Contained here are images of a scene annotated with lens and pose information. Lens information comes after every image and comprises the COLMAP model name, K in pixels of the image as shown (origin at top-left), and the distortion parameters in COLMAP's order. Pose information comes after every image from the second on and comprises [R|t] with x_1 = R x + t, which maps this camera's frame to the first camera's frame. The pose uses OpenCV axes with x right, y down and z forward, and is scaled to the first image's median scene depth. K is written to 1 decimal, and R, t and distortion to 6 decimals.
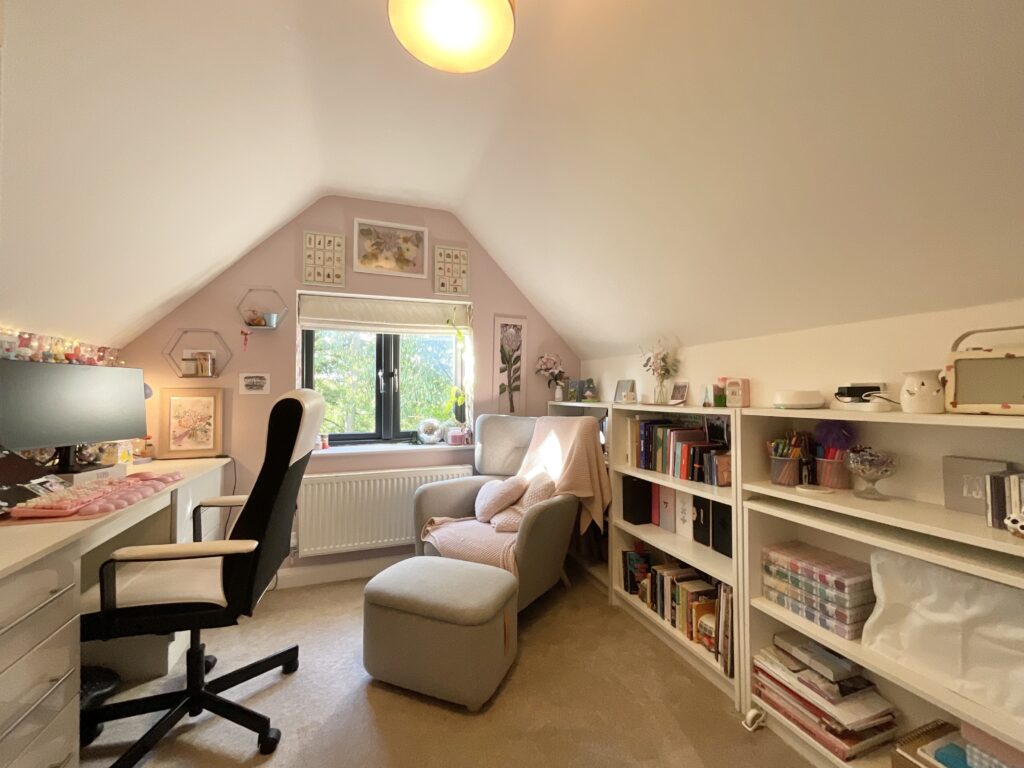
lens RADIAL K [[419.4, 0, 507.5], [0, 419.4, 387.0], [0, 0, 1]] dist [0.002822, 0.000232]
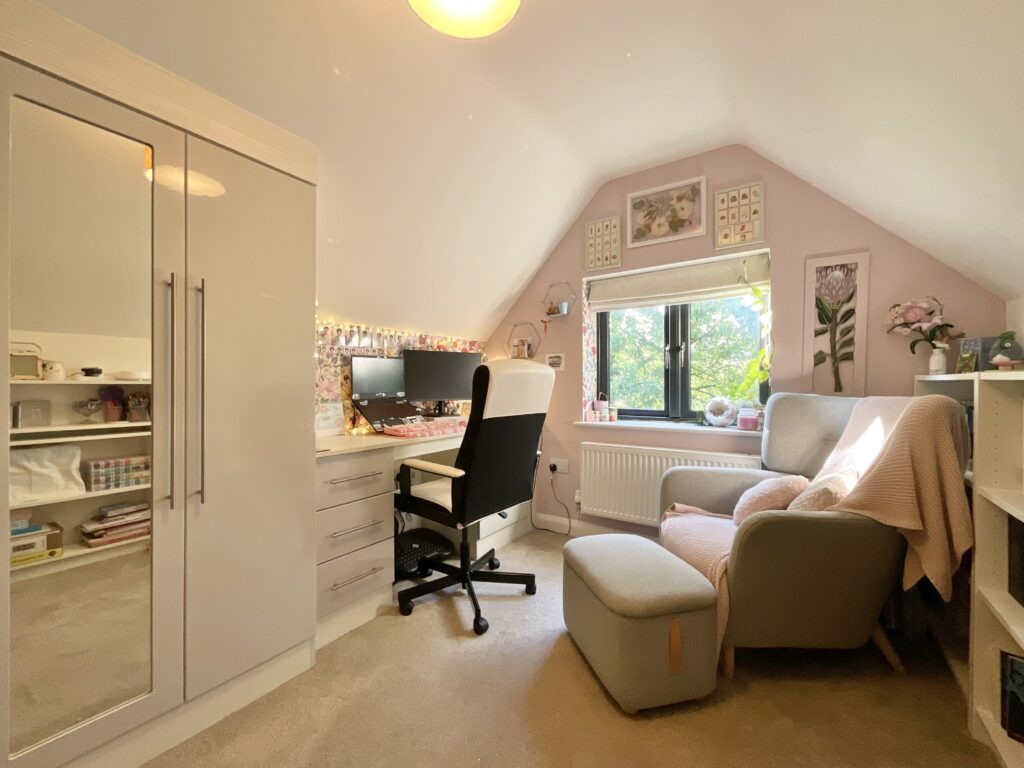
lens RADIAL K [[419.4, 0, 508.4], [0, 419.4, 383.8], [0, 0, 1]] dist [0.002822, 0.000232]
pose [[0.588115, 0.002505, -0.808773, 0.273927], [0.013315, 0.999830, 0.012779, 0.033679], [0.808668, -0.018284, 0.587982, 0.158105]]
